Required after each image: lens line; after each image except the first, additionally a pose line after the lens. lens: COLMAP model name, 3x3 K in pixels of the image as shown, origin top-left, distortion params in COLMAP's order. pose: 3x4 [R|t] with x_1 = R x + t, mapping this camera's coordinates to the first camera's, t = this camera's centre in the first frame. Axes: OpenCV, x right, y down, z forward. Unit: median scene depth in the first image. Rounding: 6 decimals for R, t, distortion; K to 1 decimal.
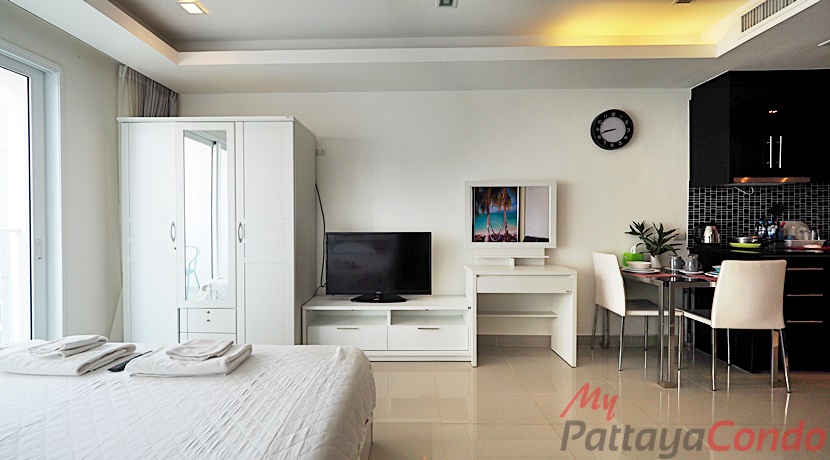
lens RADIAL K [[352.7, 0, 410.2], [0, 352.7, 229.9], [0, 0, 1]] dist [-0.001374, 0.000706]
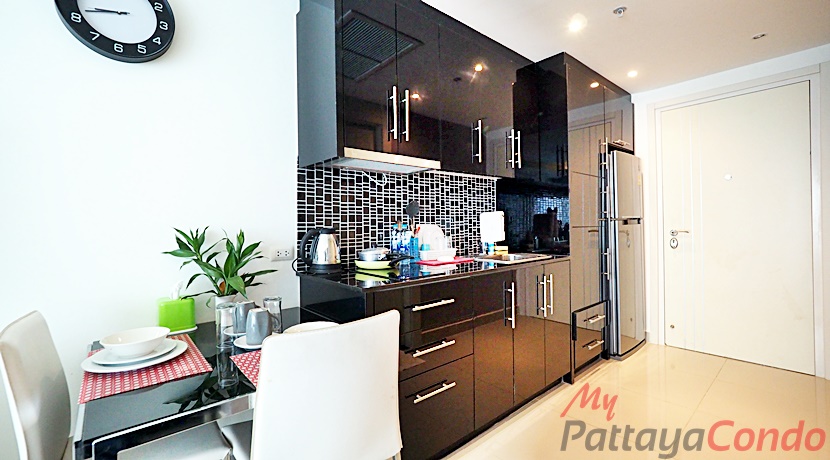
lens RADIAL K [[352.7, 0, 413.0], [0, 352.7, 225.6], [0, 0, 1]] dist [-0.001374, 0.000706]
pose [[0.745506, -0.008615, 0.666444, 0.552688], [0.022684, 0.999665, -0.012452, -0.014381], [-0.666113, 0.024401, 0.745452, 0.455476]]
